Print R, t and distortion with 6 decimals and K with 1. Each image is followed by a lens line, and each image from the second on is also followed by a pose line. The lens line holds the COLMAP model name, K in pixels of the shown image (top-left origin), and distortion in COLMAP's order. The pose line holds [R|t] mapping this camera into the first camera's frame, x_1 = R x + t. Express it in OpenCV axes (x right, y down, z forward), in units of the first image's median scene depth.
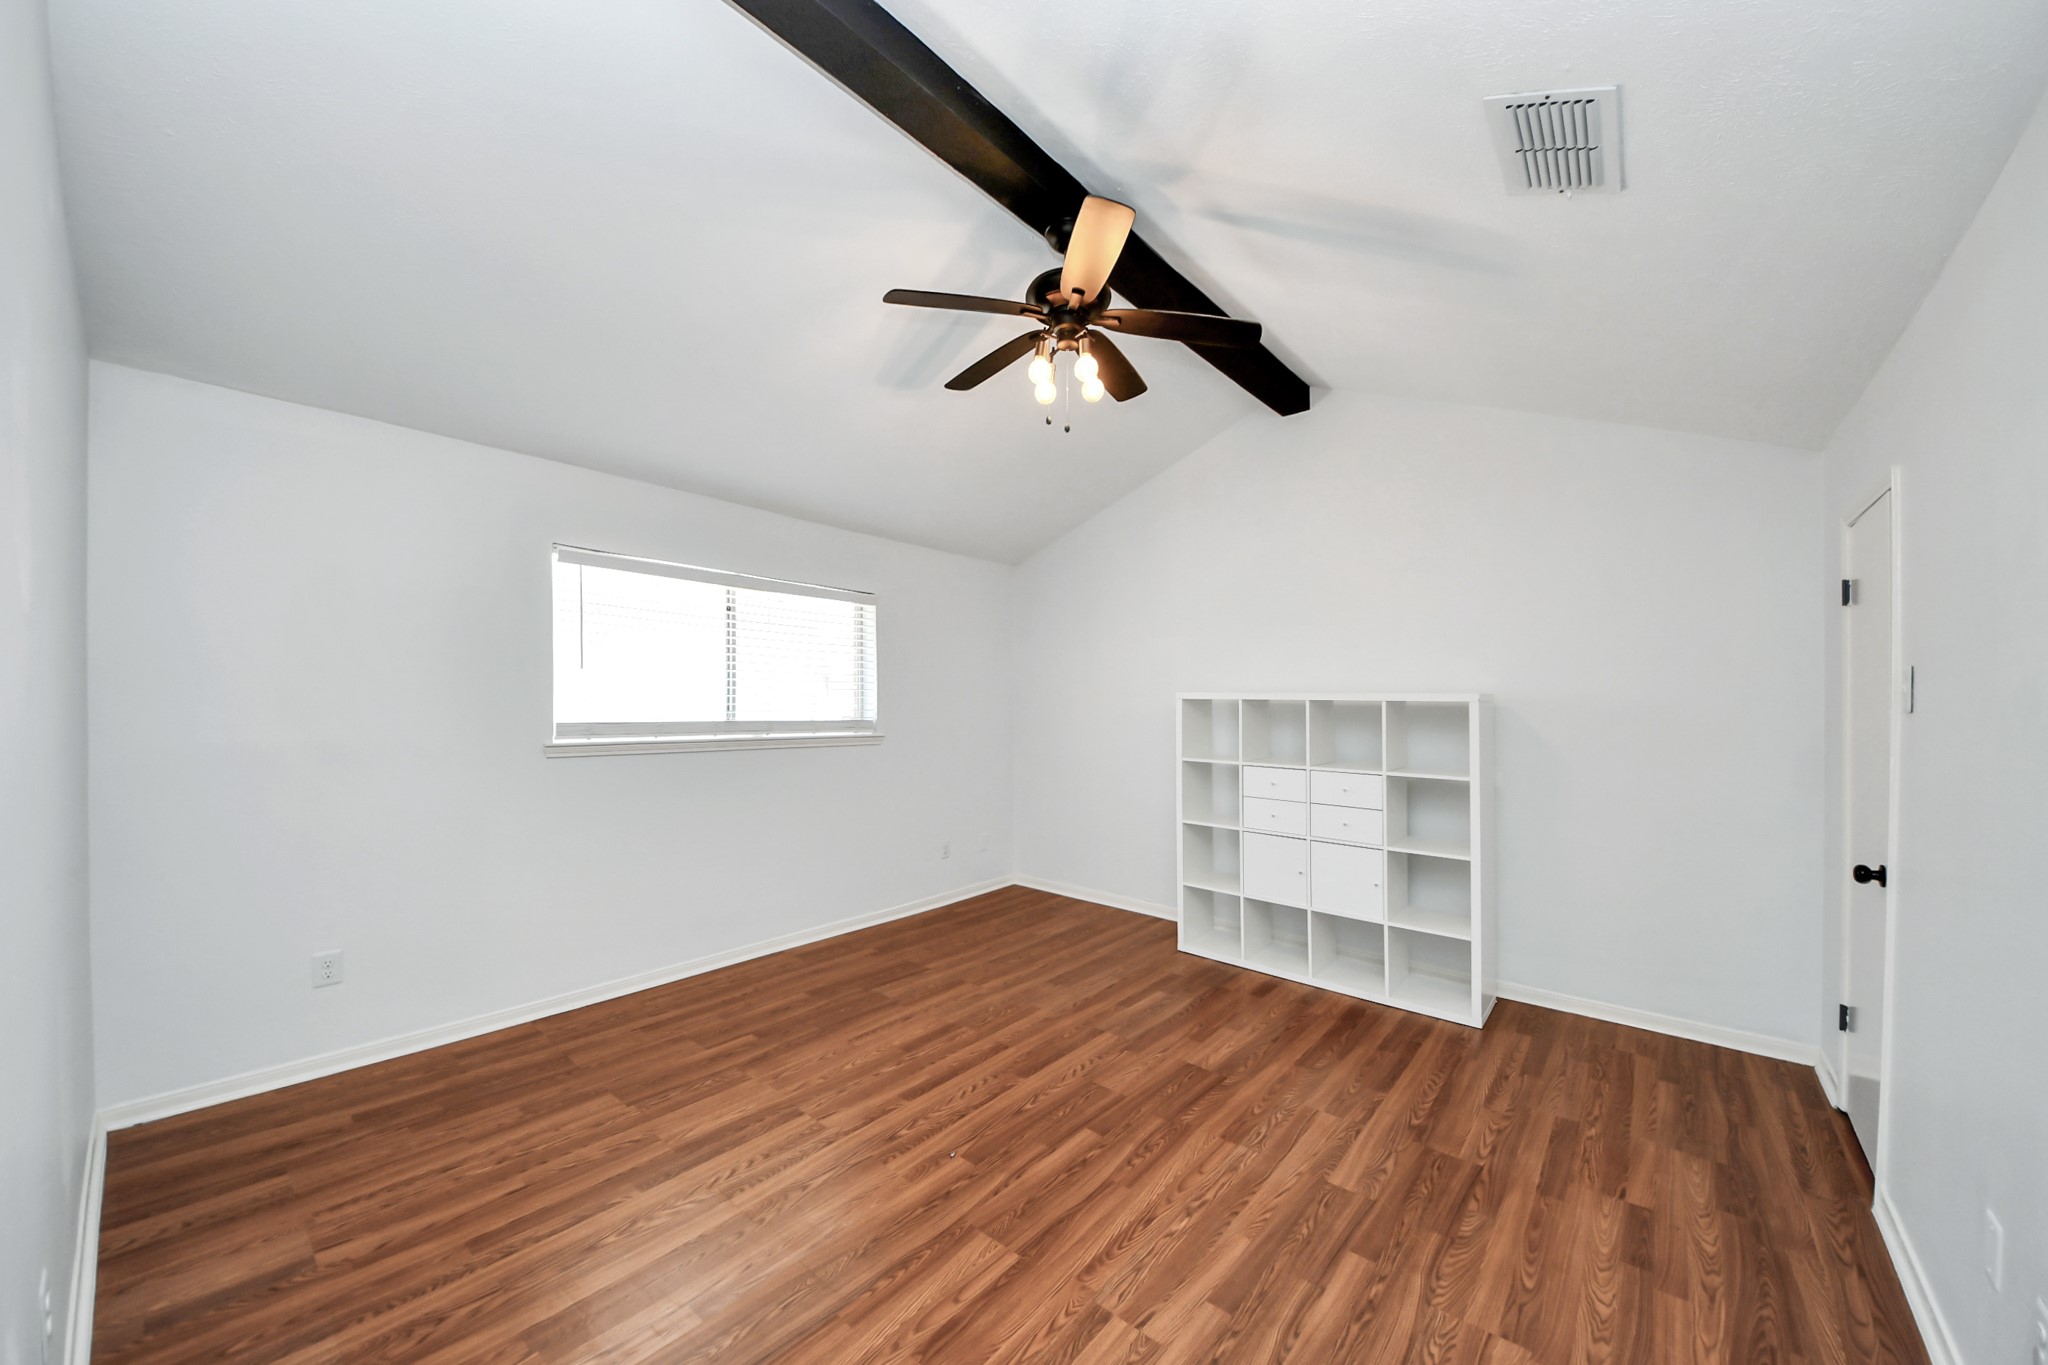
lens RADIAL K [[744.7, 0, 1020.2], [0, 744.7, 695.1], [0, 0, 1]] dist [0.046065, -0.024649]
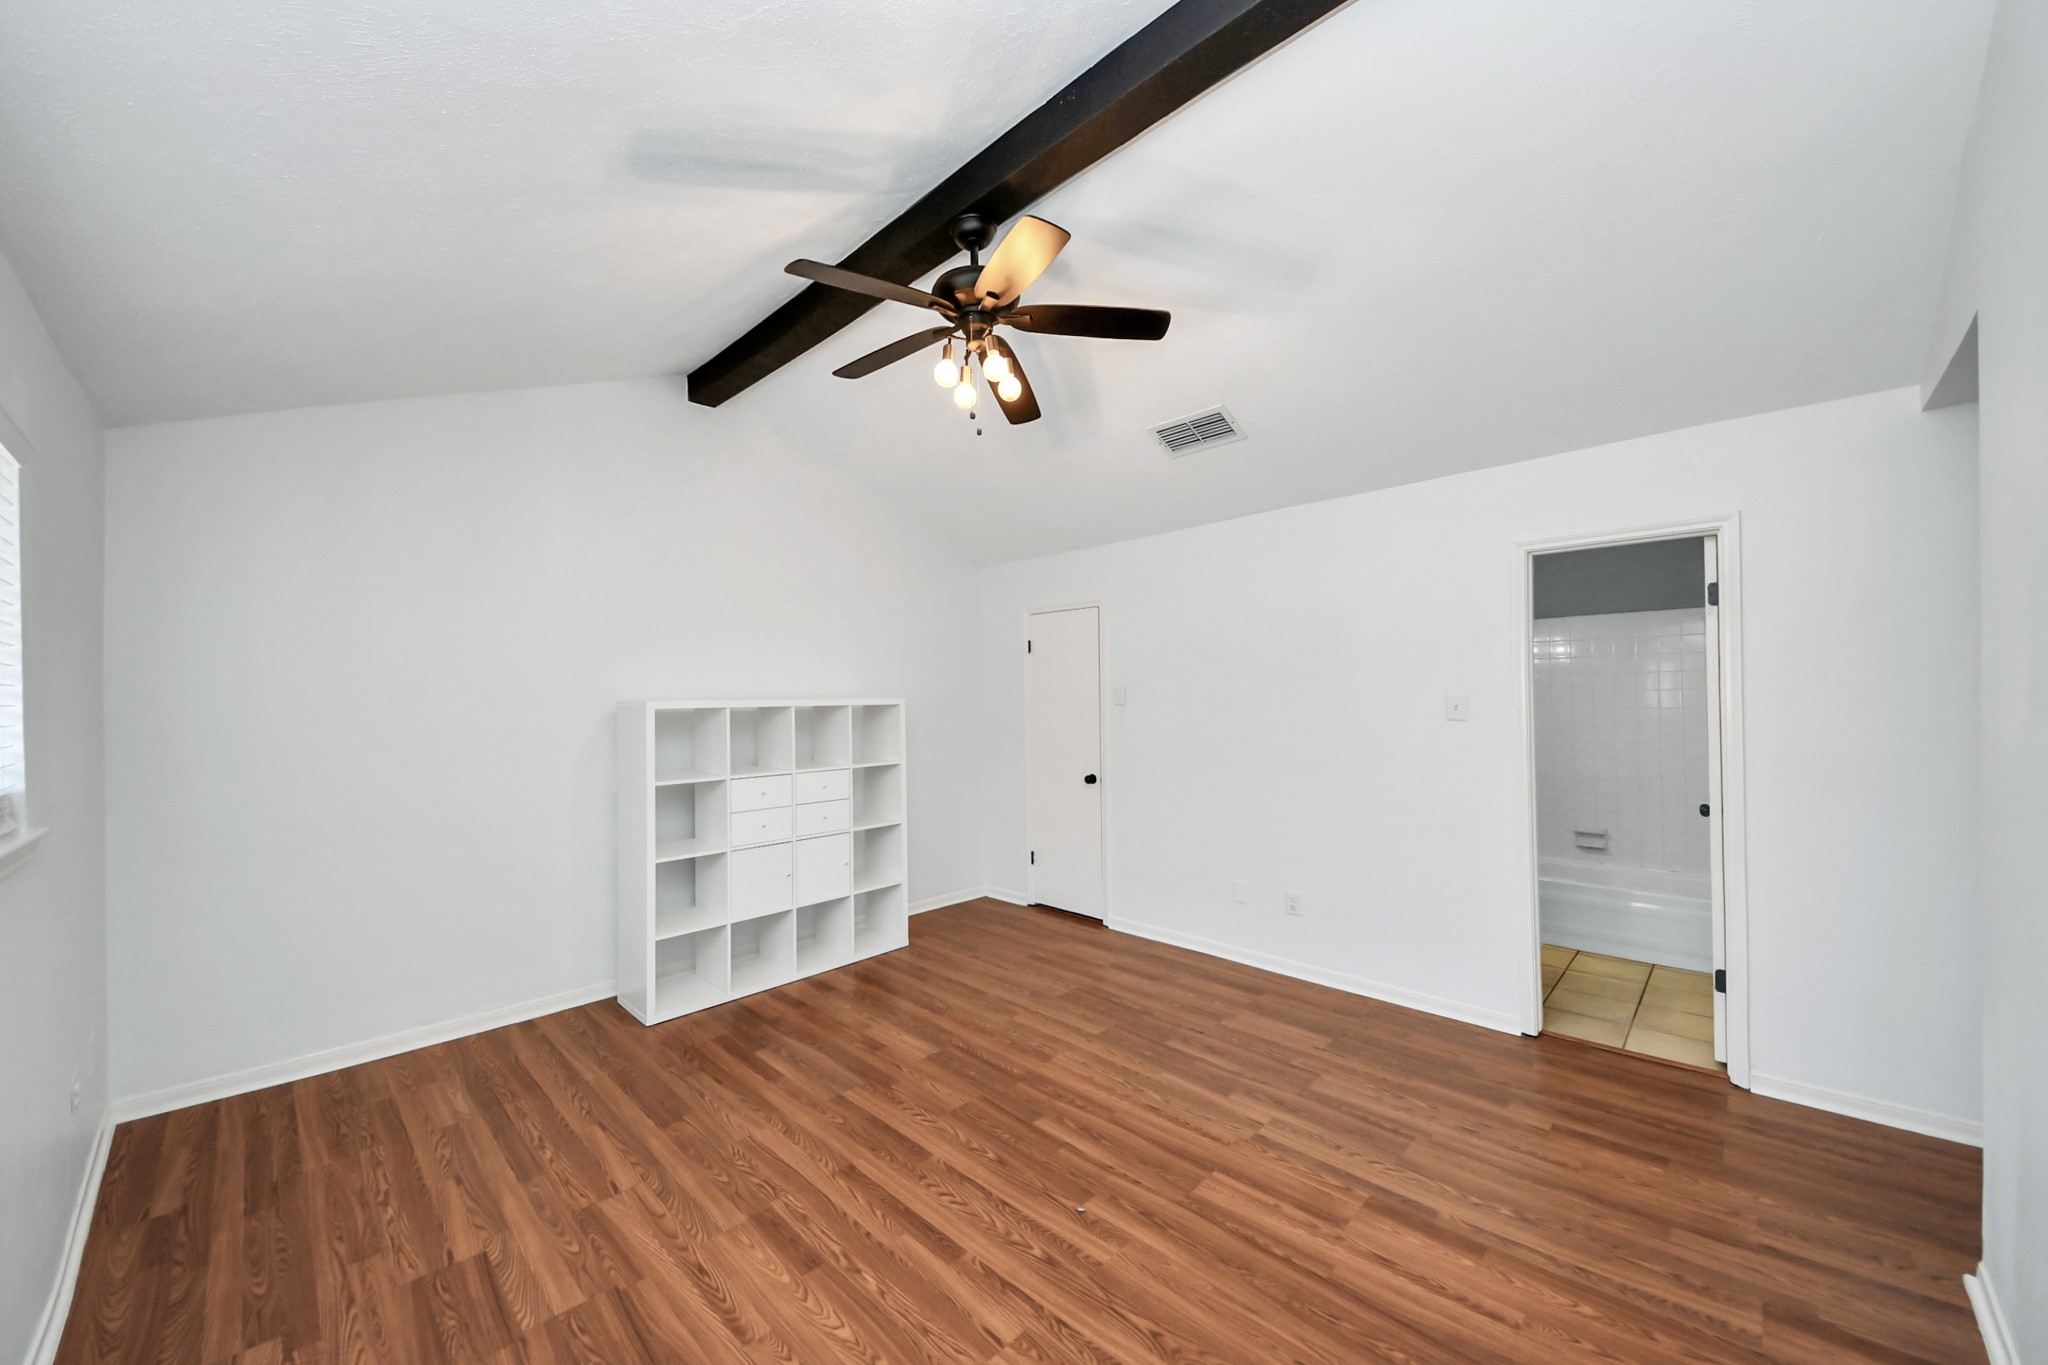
lens RADIAL K [[744.7, 0, 1020.2], [0, 744.7, 695.1], [0, 0, 1]] dist [0.046065, -0.024649]
pose [[0.077643, -0.008500, 0.996945, -0.823992], [0.004376, 0.999957, 0.008185, -0.018022], [-0.996972, 0.003727, 0.077677, 0.821876]]
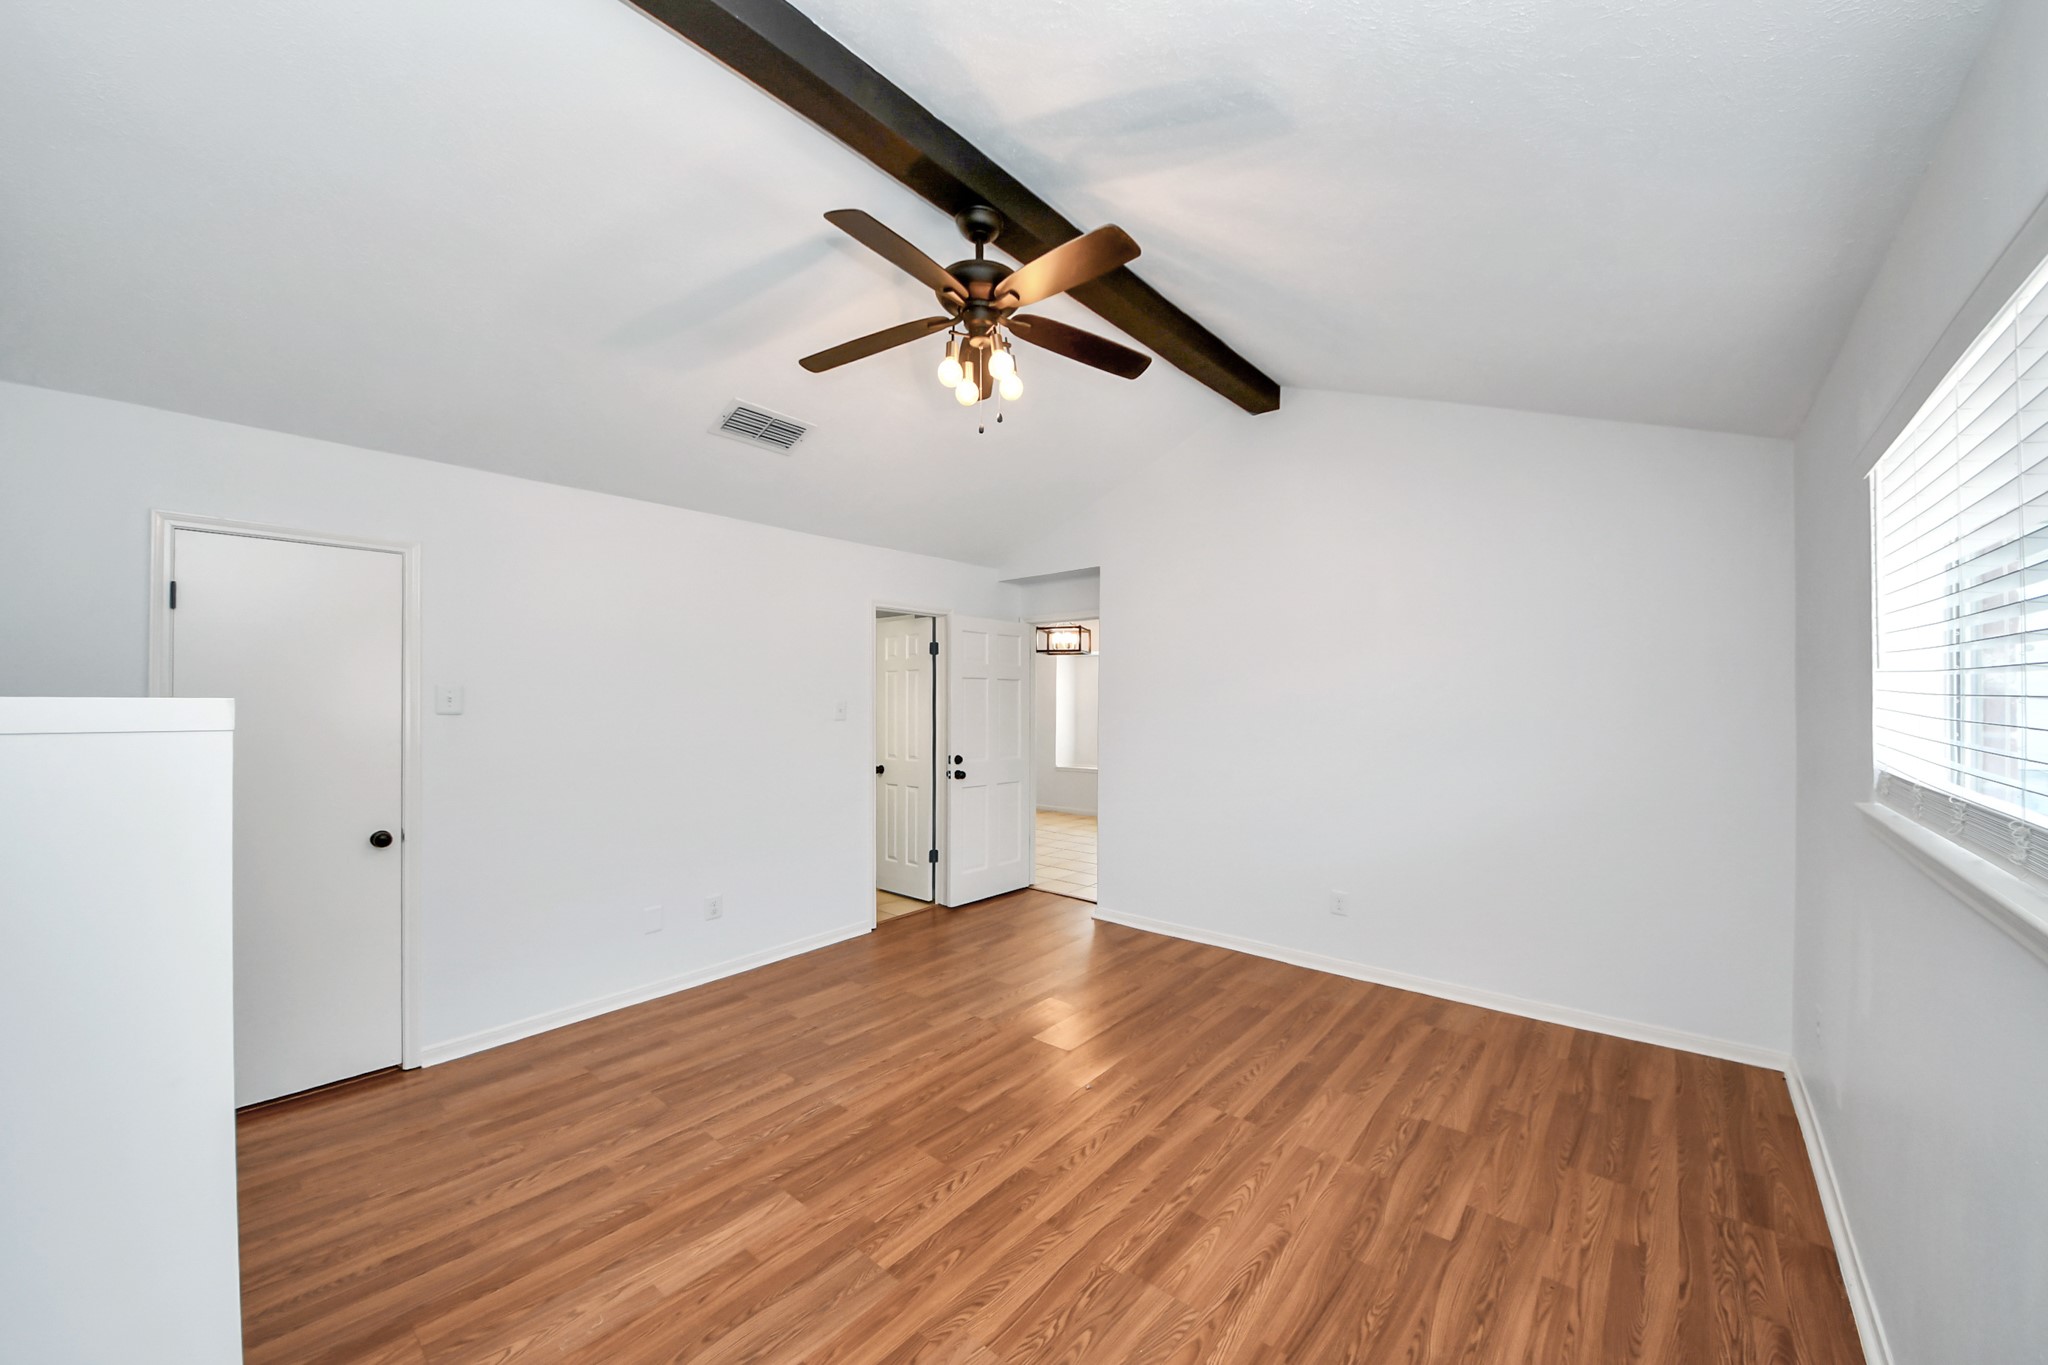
lens RADIAL K [[744.7, 0, 1020.2], [0, 744.7, 695.1], [0, 0, 1]] dist [0.046065, -0.024649]
pose [[-0.999715, -0.007637, 0.022618, -0.003237], [-0.007862, 0.999920, -0.009891, -0.004516], [-0.022540, -0.010066, -0.999695, 1.817716]]
